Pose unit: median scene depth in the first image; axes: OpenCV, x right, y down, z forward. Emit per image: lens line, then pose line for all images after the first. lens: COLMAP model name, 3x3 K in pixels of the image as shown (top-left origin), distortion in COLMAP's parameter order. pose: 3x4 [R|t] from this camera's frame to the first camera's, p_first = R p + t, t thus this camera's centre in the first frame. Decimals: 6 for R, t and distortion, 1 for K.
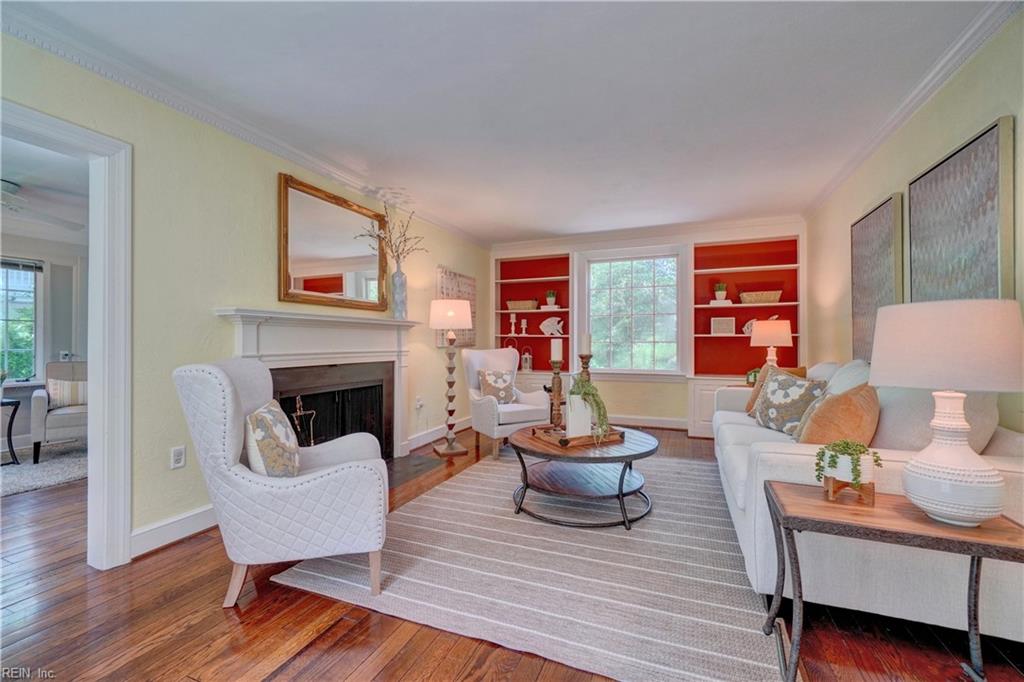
lens RADIAL K [[440.9, 0, 514.8], [0, 440.9, 342.3], [0, 0, 1]] dist [-0.001759, -0.000020]
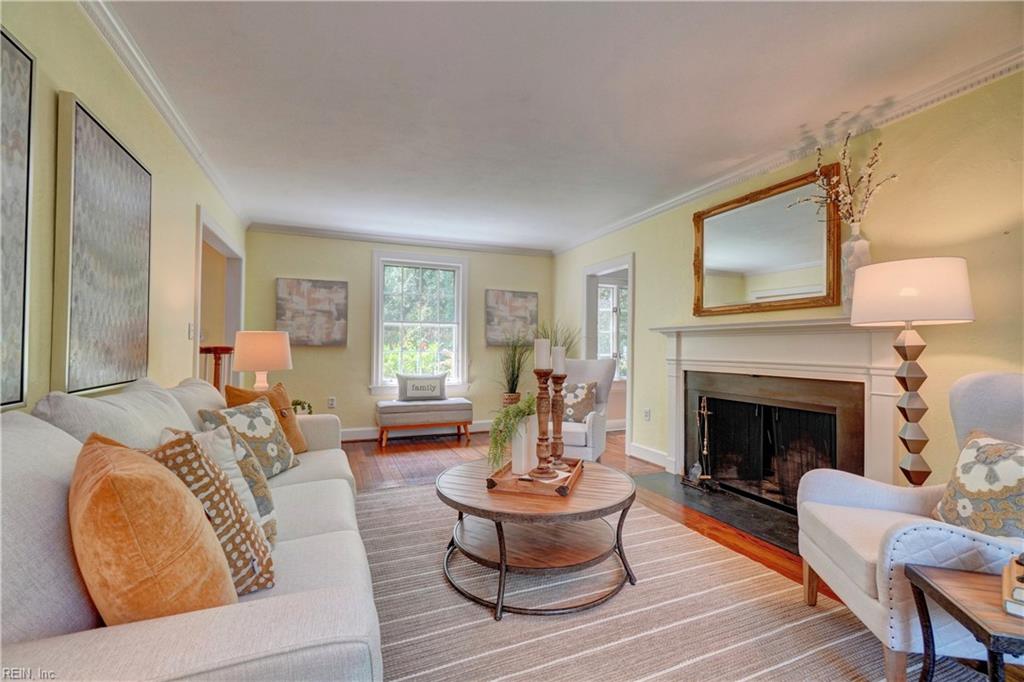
lens RADIAL K [[440.9, 0, 513.5], [0, 440.9, 338.5], [0, 0, 1]] dist [-0.001759, -0.000020]
pose [[-0.713233, -0.017258, -0.700714, 0.525726], [-0.008194, 0.999834, -0.016285, -0.005559], [0.700879, -0.005873, -0.713256, 1.145299]]
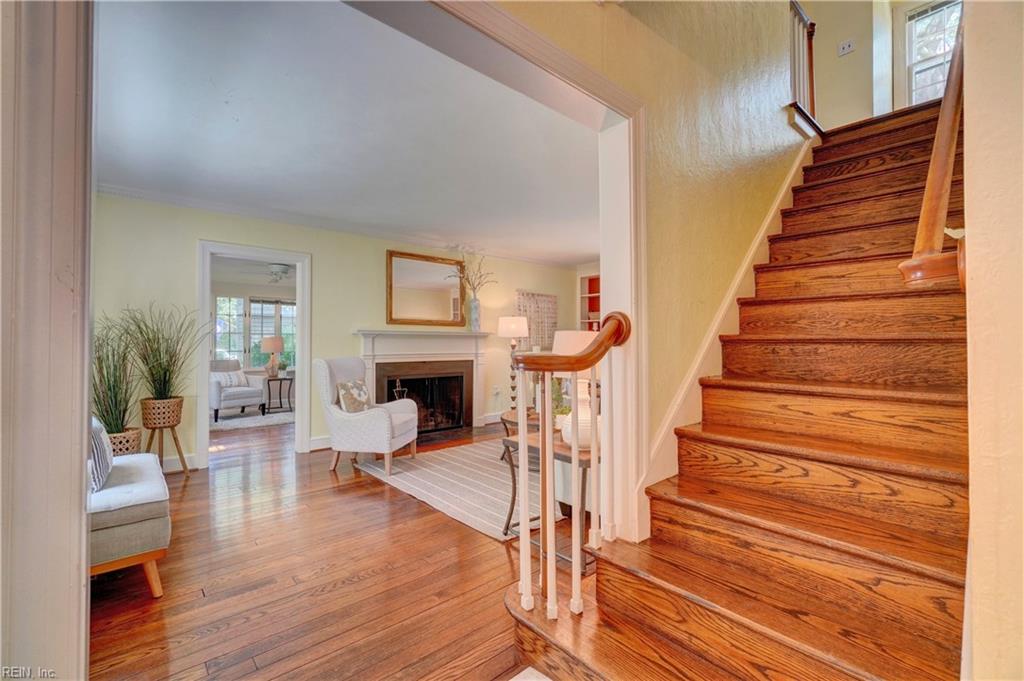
lens RADIAL K [[440.9, 0, 514.4], [0, 440.9, 343.5], [0, 0, 1]] dist [-0.001759, -0.000020]
pose [[0.895076, -0.006343, -0.445868, 0.517422], [0.003475, 0.999968, -0.007250, -0.001412], [0.445900, 0.004940, 0.895069, -0.246880]]
